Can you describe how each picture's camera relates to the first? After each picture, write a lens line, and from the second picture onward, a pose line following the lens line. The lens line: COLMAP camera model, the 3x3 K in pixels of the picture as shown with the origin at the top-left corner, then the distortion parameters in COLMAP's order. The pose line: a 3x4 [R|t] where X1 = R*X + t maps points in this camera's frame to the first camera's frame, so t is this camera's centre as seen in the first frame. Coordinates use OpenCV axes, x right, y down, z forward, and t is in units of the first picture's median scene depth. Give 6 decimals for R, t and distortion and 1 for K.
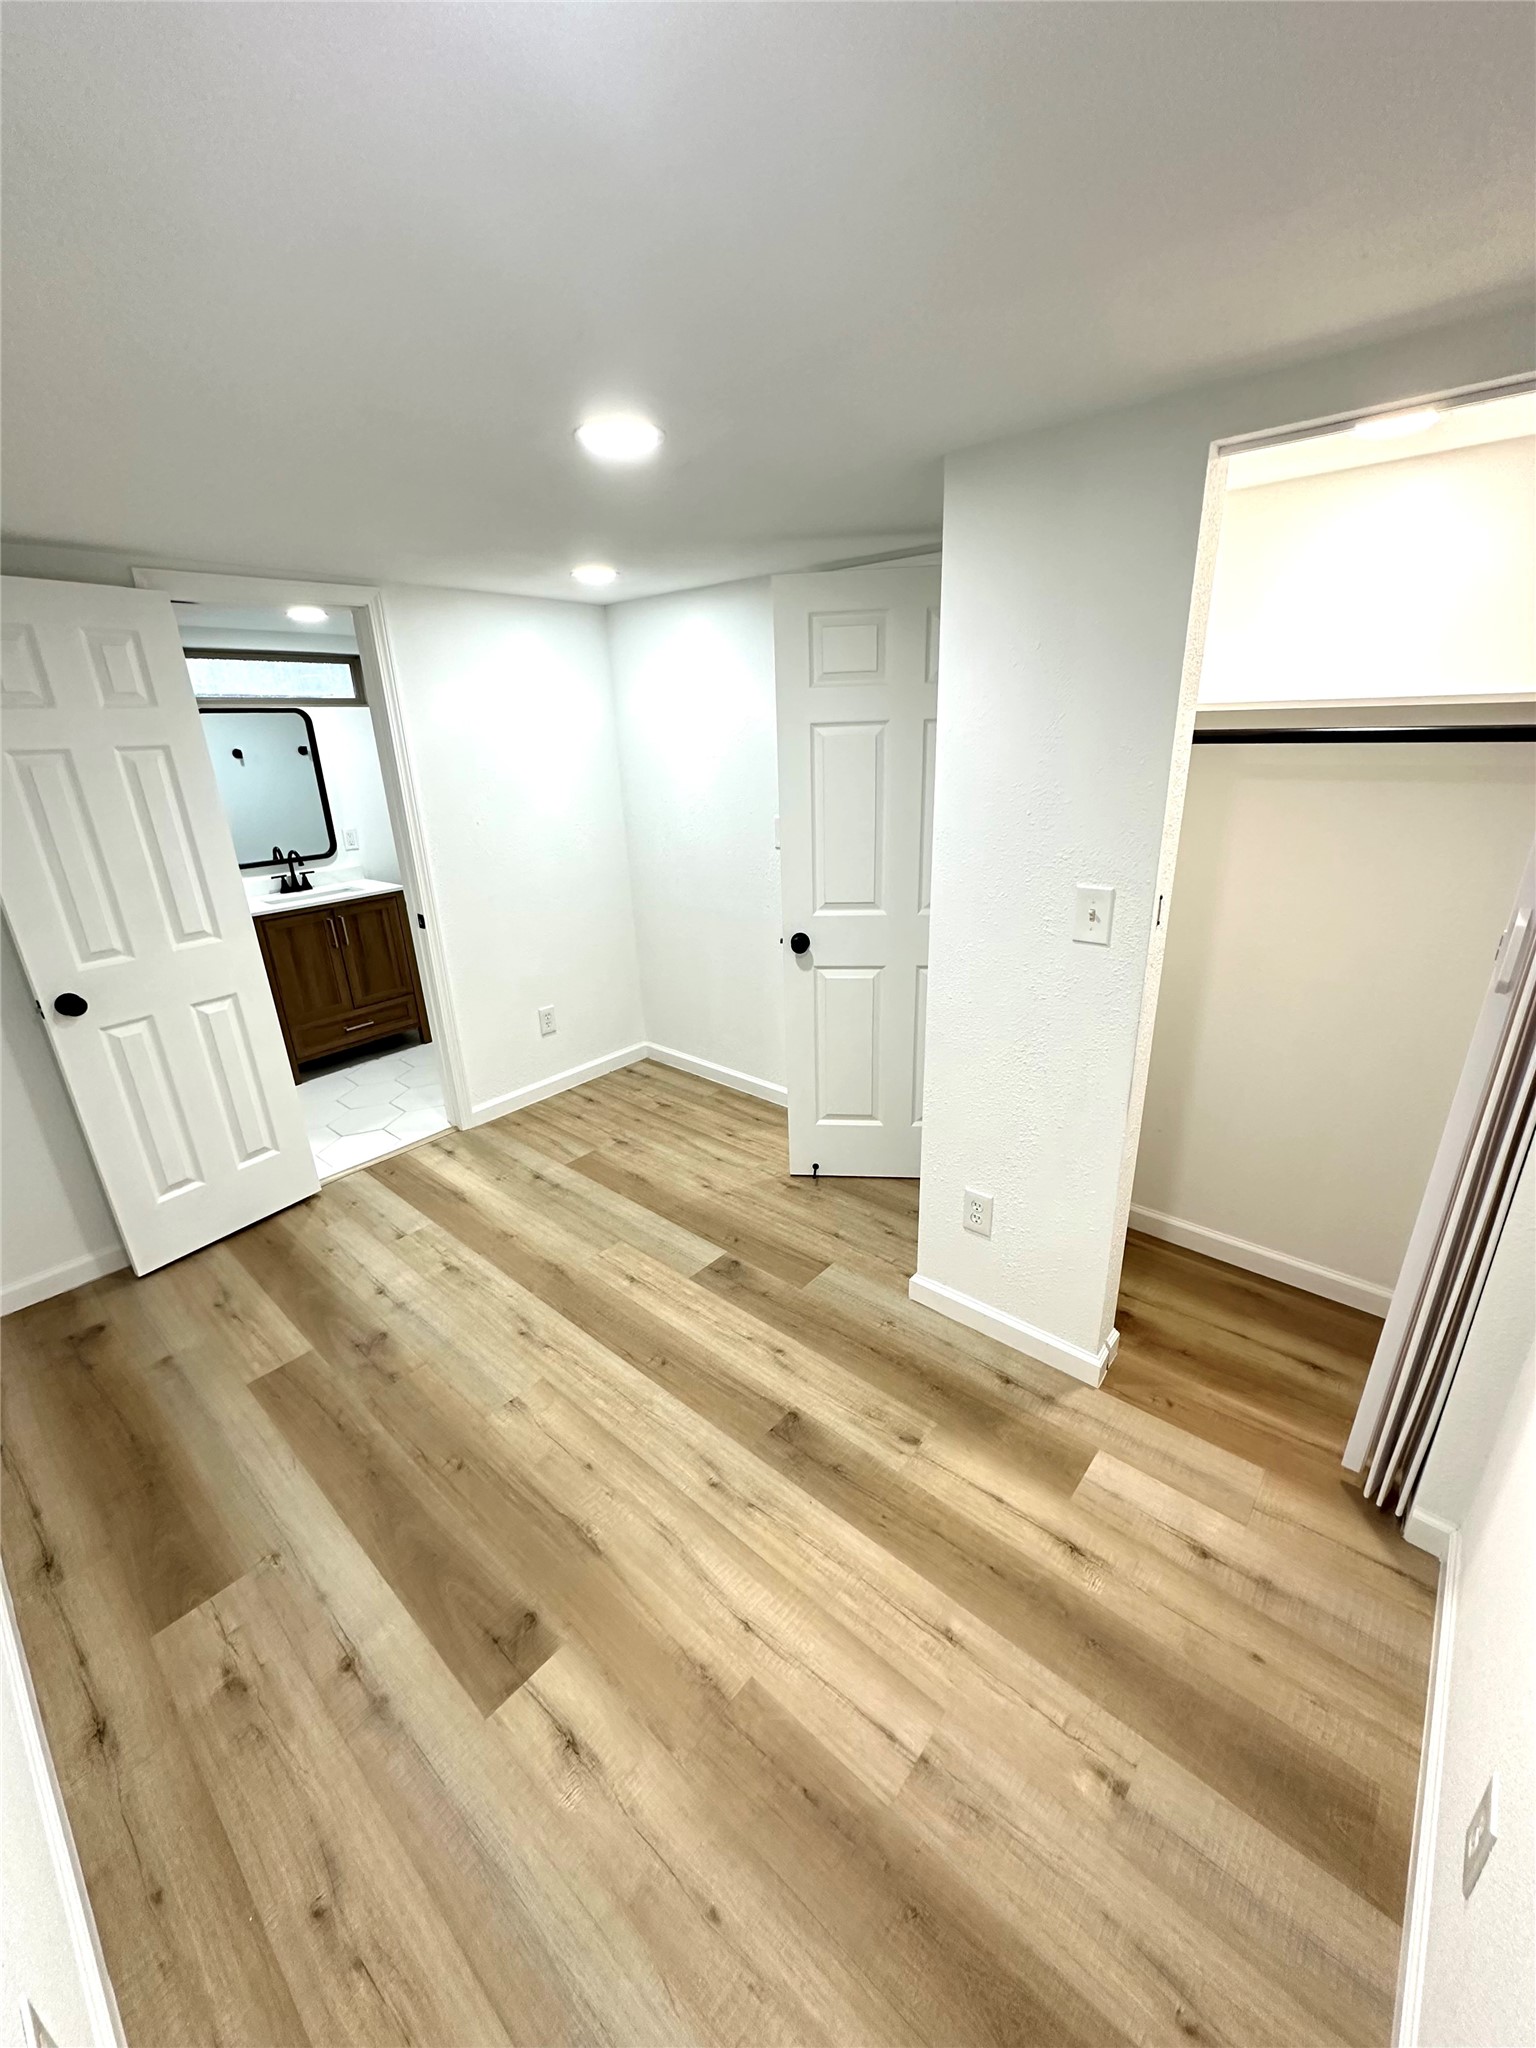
lens RADIAL K [[813.2, 0, 768.0], [0, 813.2, 1024.0], [0, 0, 1]] dist [-0.001572, -0.000164]
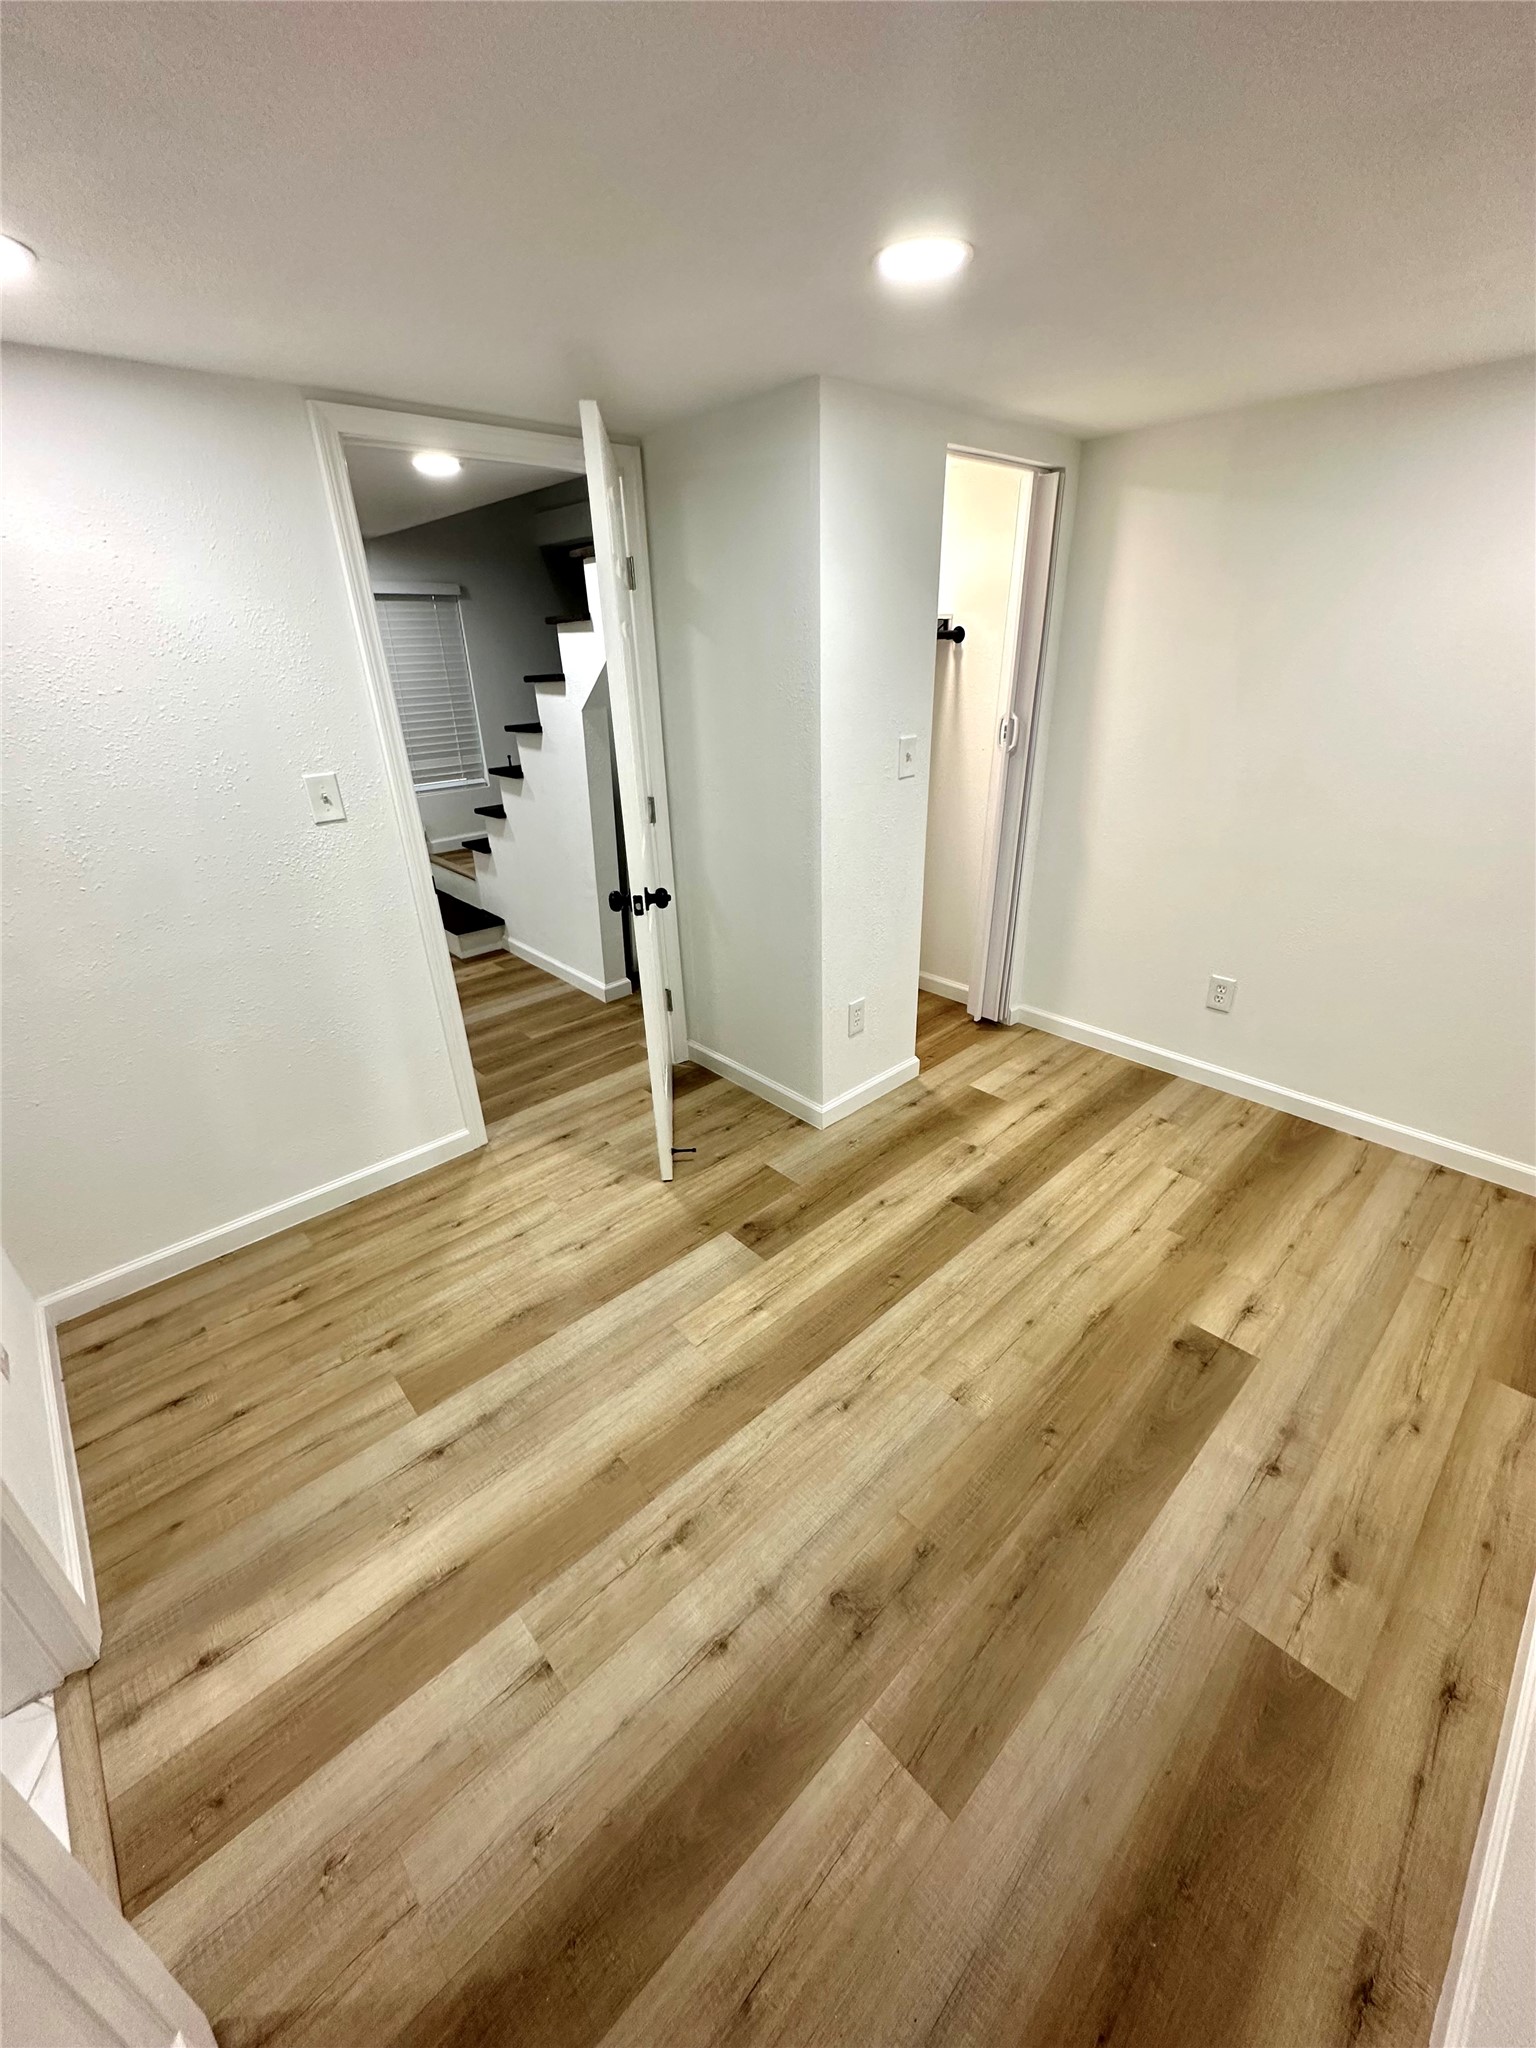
lens RADIAL K [[831.9, 0, 756.5], [0, 831.9, 974.5], [0, 0, 1]] dist [-0.002842, 0.000466]
pose [[0.113695, -0.345869, 0.931369, -1.089433], [0.366838, 0.885819, 0.284173, -0.298446], [-0.923311, 0.309352, 0.227591, 0.909366]]
